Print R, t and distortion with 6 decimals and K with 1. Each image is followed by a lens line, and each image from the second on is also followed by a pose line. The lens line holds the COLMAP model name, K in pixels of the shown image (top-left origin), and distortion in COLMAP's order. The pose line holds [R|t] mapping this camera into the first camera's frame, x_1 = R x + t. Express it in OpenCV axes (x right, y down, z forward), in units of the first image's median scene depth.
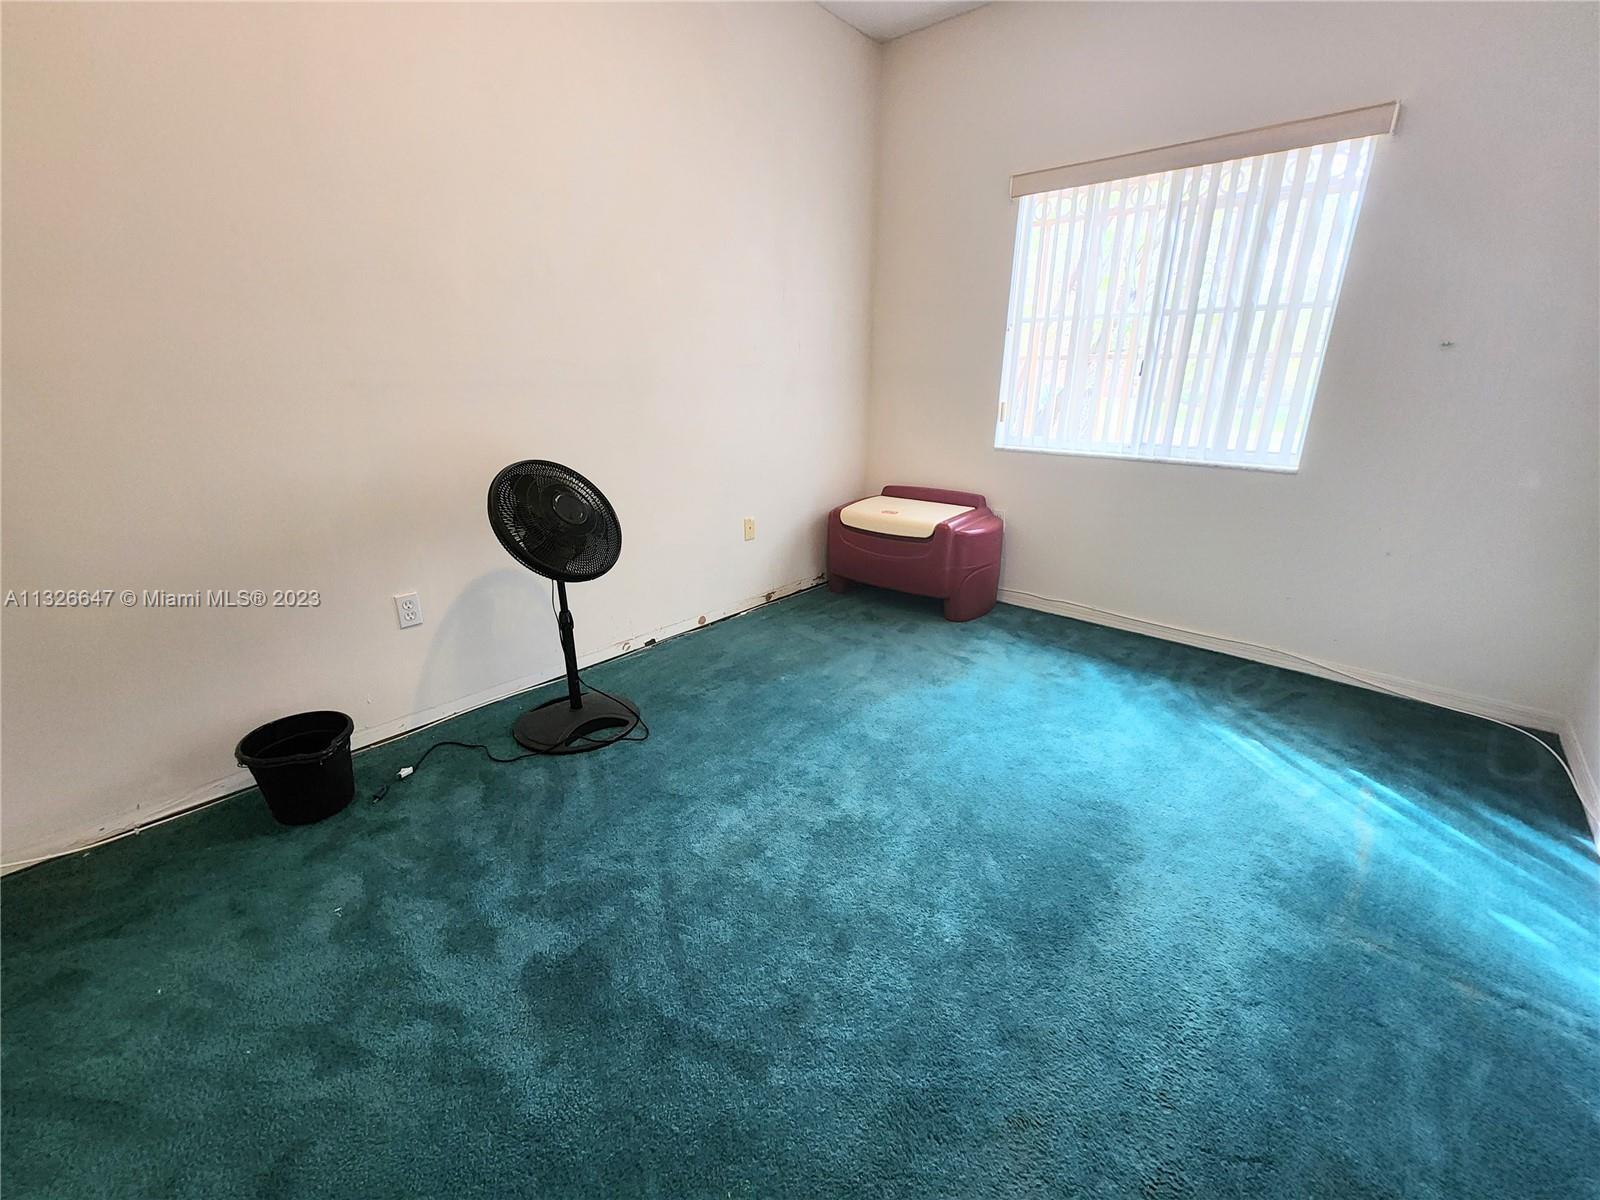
lens RADIAL K [[667.7, 0, 800.0], [0, 667.7, 600.0], [0, 0, 1]] dist [-0.002730, -0.000080]
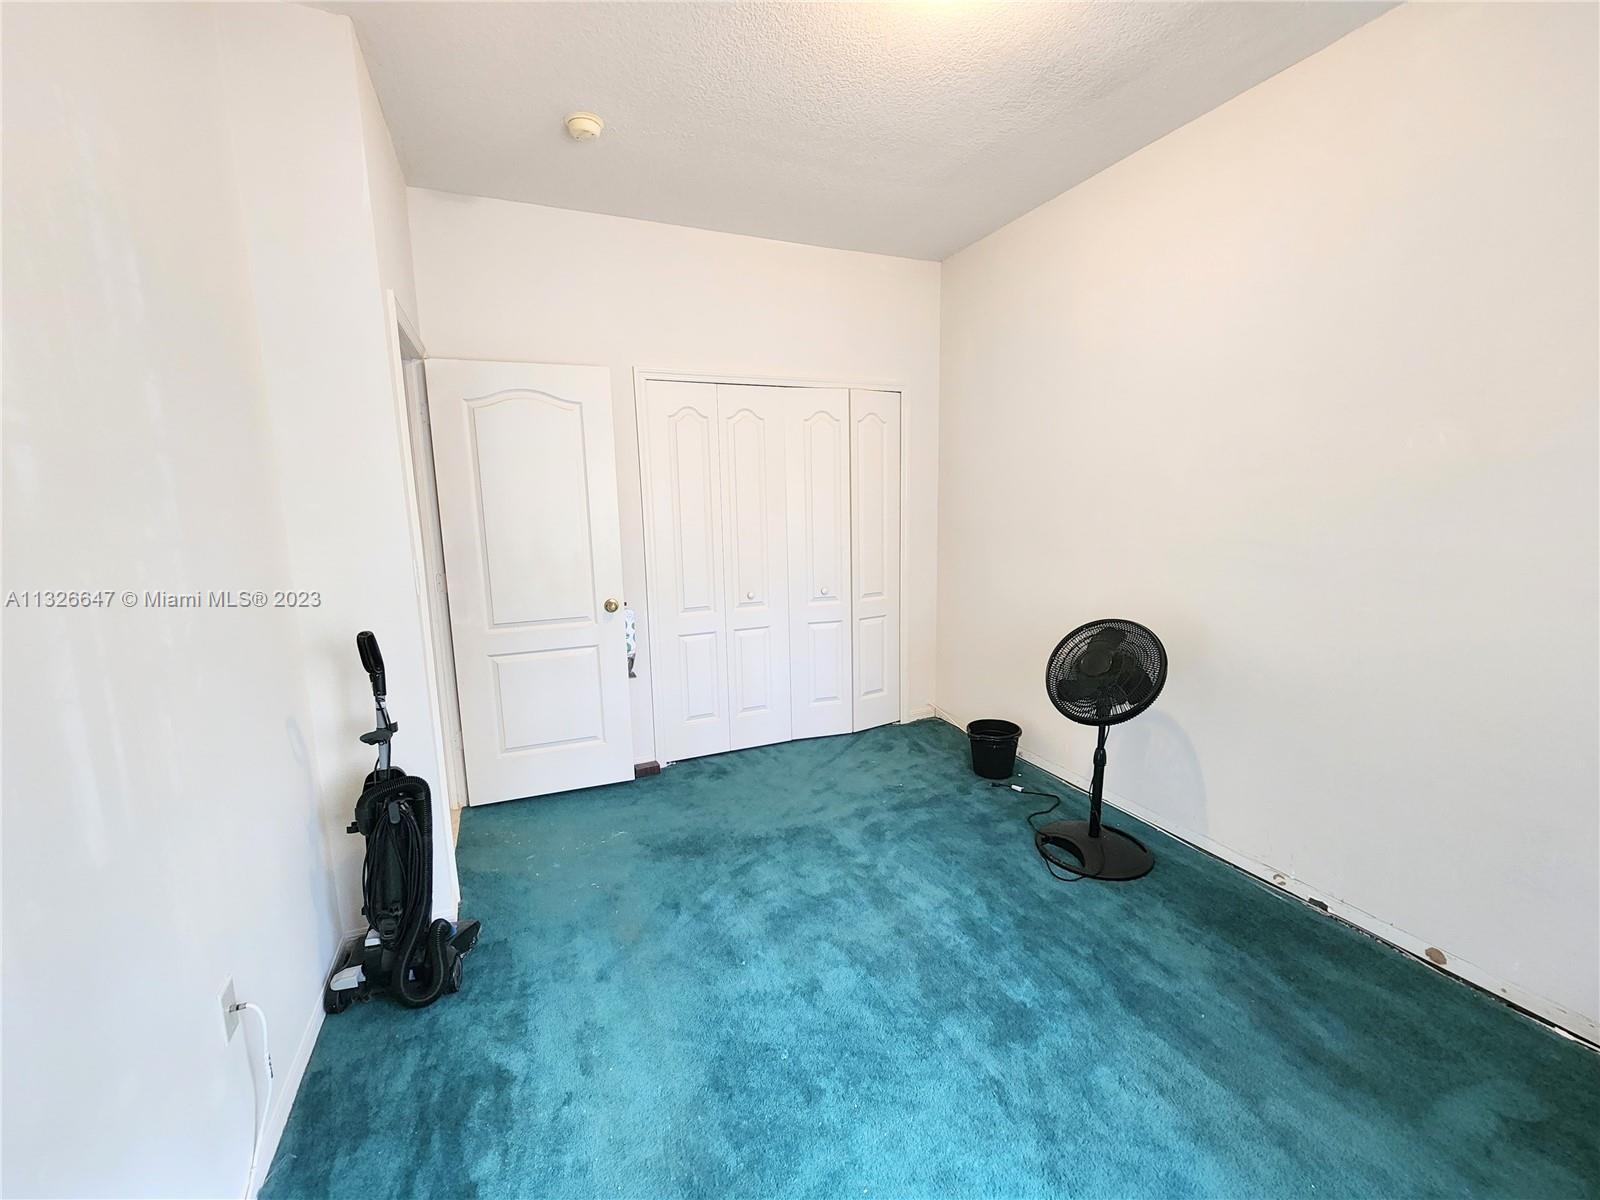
lens RADIAL K [[667.7, 0, 800.0], [0, 667.7, 600.0], [0, 0, 1]] dist [-0.002730, -0.000080]
pose [[-0.311806, 0.164771, -0.935750, 0.895102], [-0.361032, 0.890435, 0.277094, -0.352807], [0.878882, 0.424235, -0.218156, 0.743759]]
